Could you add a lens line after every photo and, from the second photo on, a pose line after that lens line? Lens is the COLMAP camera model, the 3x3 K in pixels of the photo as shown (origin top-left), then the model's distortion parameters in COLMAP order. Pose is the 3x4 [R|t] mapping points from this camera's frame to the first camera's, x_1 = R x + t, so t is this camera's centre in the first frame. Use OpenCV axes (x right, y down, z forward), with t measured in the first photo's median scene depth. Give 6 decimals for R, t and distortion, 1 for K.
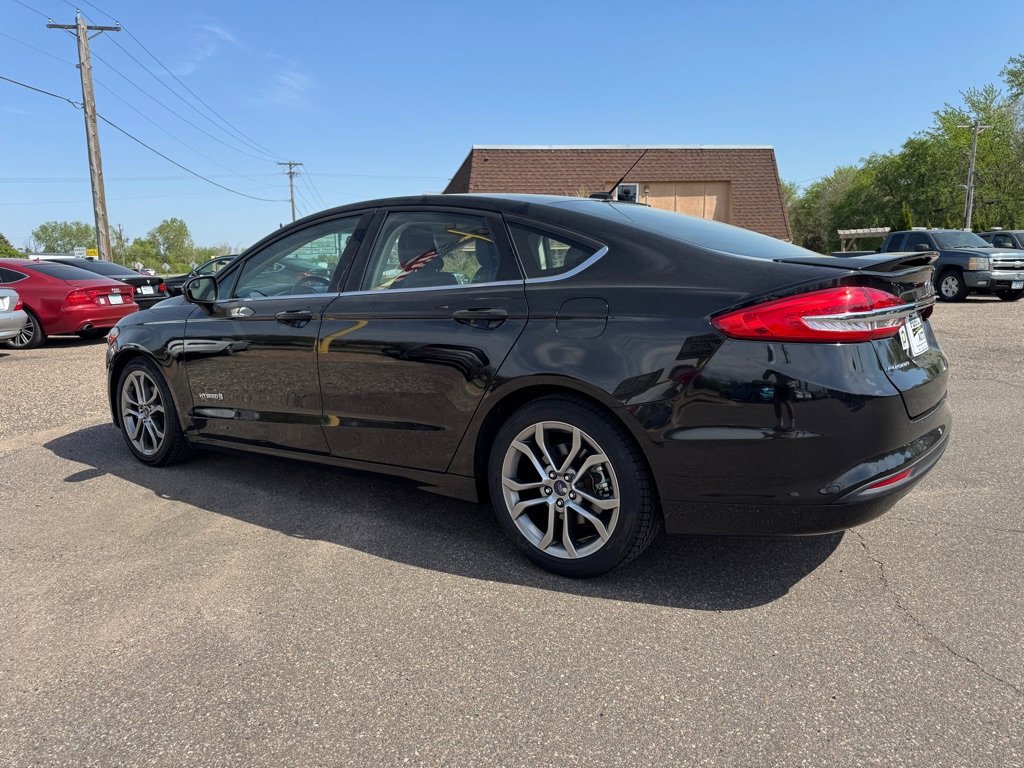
lens RADIAL K [[718.9, 0, 512.0], [0, 718.9, 384.0], [0, 0, 1]] dist [0.043885, -0.052802]
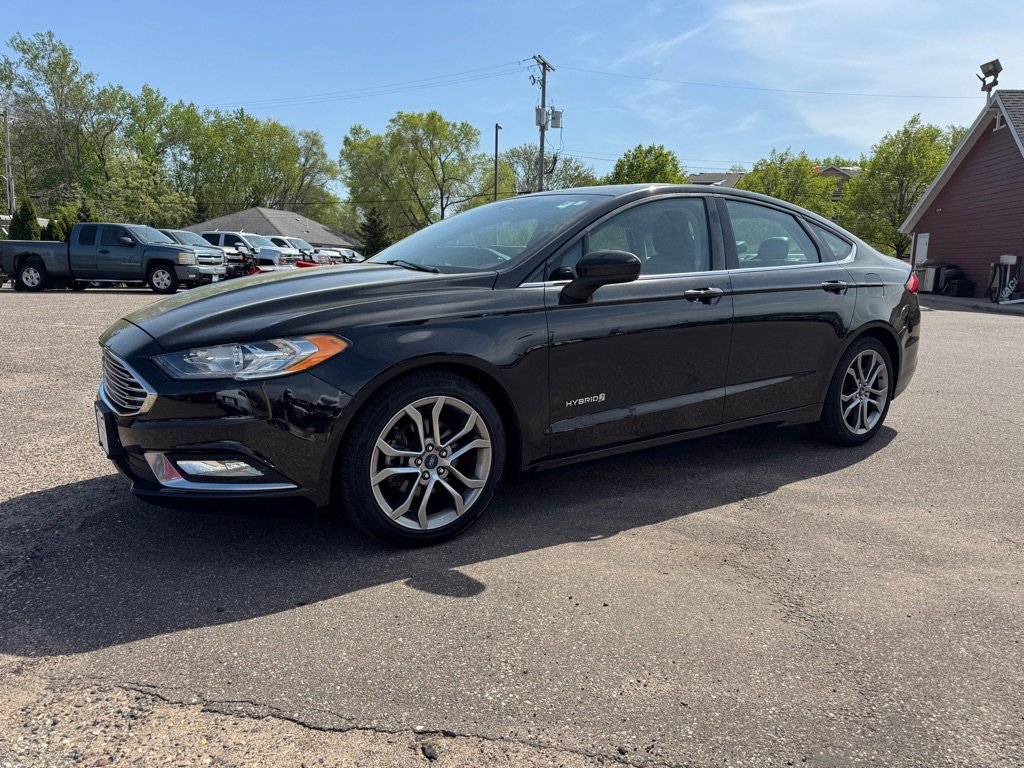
lens RADIAL K [[717.8, 0, 512.0], [0, 717.8, 384.0], [0, 0, 1]] dist [0.056817, -0.055519]
pose [[0.339275, -0.130481, 0.931594, -1.307155], [0.125089, 0.987796, 0.092797, -0.093784], [-0.932333, 0.085048, 0.351457, 0.875615]]
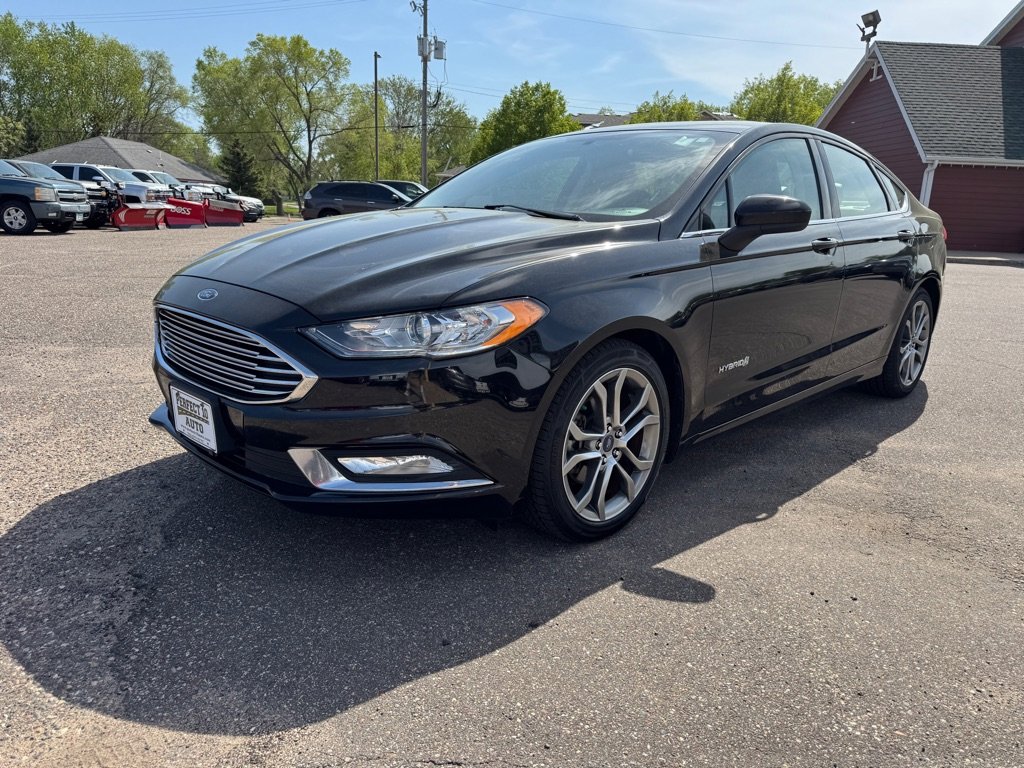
lens RADIAL K [[725.6, 0, 503.6], [0, 725.6, 384.1], [0, 0, 1]] dist [0.008010, 0.002500]
pose [[0.180548, -0.210404, 0.960798, -1.281962], [0.124380, 0.973893, 0.189899, -0.143369], [-0.975670, 0.085219, 0.202004, 1.183663]]
